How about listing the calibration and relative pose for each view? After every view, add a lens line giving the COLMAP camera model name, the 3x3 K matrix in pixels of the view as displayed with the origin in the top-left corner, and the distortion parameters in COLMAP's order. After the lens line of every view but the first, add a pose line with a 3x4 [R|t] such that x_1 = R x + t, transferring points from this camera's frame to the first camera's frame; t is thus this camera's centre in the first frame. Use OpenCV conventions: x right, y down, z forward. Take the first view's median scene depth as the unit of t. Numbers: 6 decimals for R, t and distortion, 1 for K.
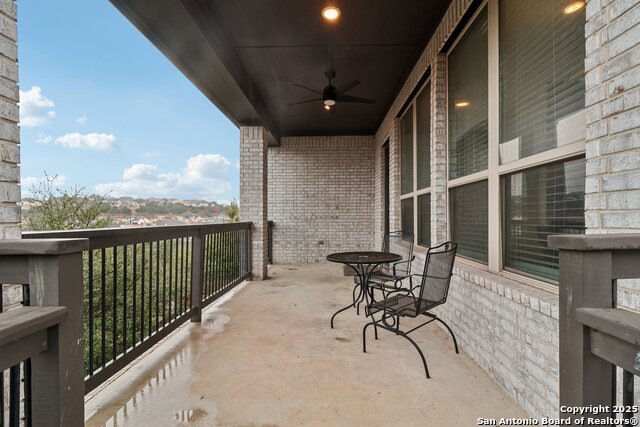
lens RADIAL K [[293.6, 0, 319.7], [0, 293.6, 210.6], [0, 0, 1]] dist [0.000674, 0.000002]
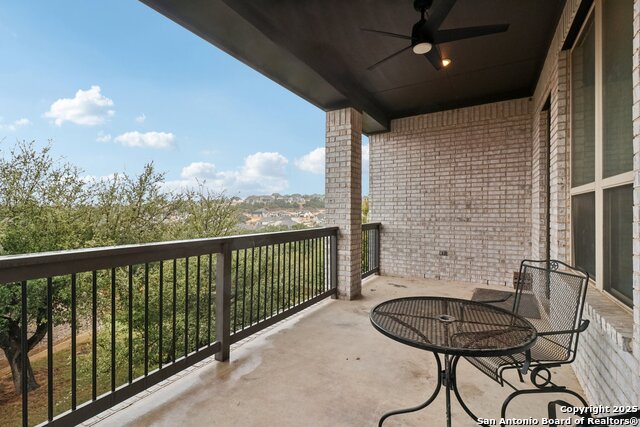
lens RADIAL K [[293.6, 0, 319.7], [0, 293.6, 210.6], [0, 0, 1]] dist [0.000674, 0.000002]
pose [[0.879466, -0.001027, -0.475961, 0.113059], [0.010549, 0.999794, 0.017335, -0.021795], [0.475845, -0.020267, 0.879296, 0.258976]]
